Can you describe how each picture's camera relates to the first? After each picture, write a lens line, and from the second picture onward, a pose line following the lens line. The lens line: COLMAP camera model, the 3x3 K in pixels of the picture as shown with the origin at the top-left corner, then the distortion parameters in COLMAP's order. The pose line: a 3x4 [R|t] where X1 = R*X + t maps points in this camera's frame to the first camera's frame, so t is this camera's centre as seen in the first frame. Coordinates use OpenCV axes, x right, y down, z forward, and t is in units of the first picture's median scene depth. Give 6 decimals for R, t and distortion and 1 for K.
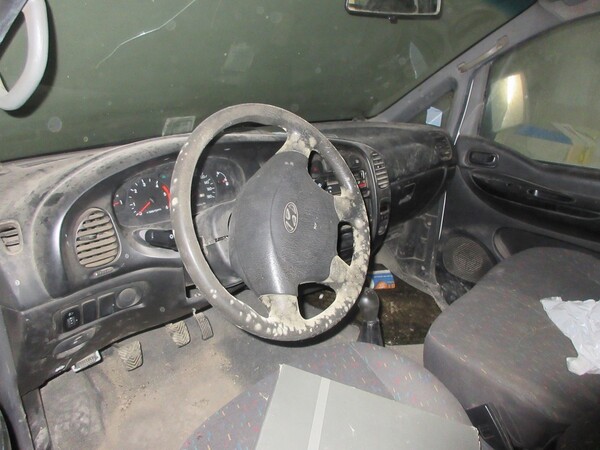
lens RADIAL K [[444.8, 0, 310.7], [0, 444.8, 226.1], [0, 0, 1]] dist [0.004431, 0.001522]
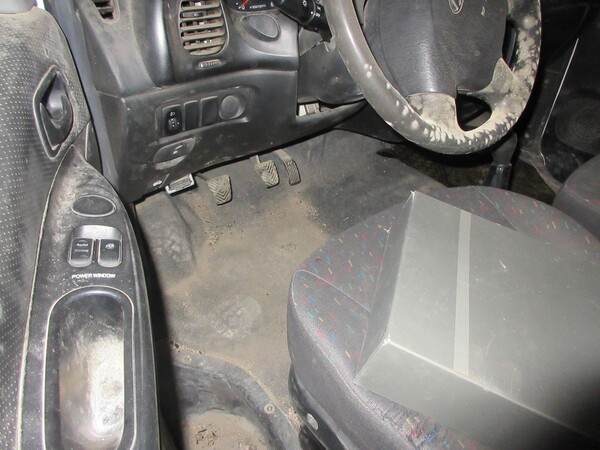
lens RADIAL K [[444.8, 0, 310.7], [0, 444.8, 226.1], [0, 0, 1]] dist [0.004431, 0.001522]
pose [[0.991332, 0.085787, -0.099508, -0.122898], [-0.058184, 0.965735, 0.252924, 0.125751], [0.117796, -0.244942, 0.962355, 0.109012]]
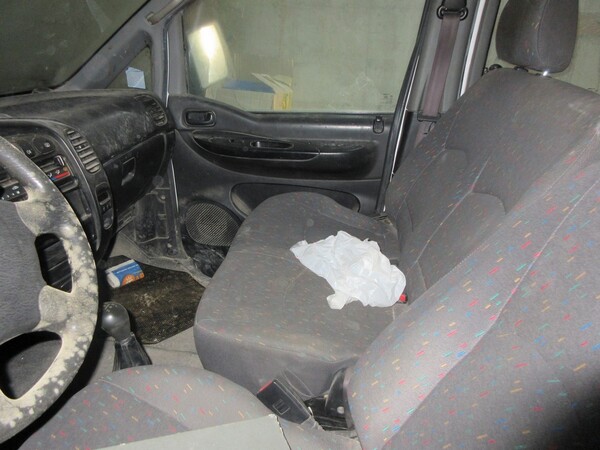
lens RADIAL K [[440.2, 0, 300.0], [0, 440.2, 225.0], [0, 0, 1]] dist [0.003773, 0.004749]
pose [[0.821363, -0.265433, 0.504885, 0.046242], [0.225756, 0.964129, 0.139603, -0.023828], [-0.523830, -0.000684, 0.851823, 0.147673]]
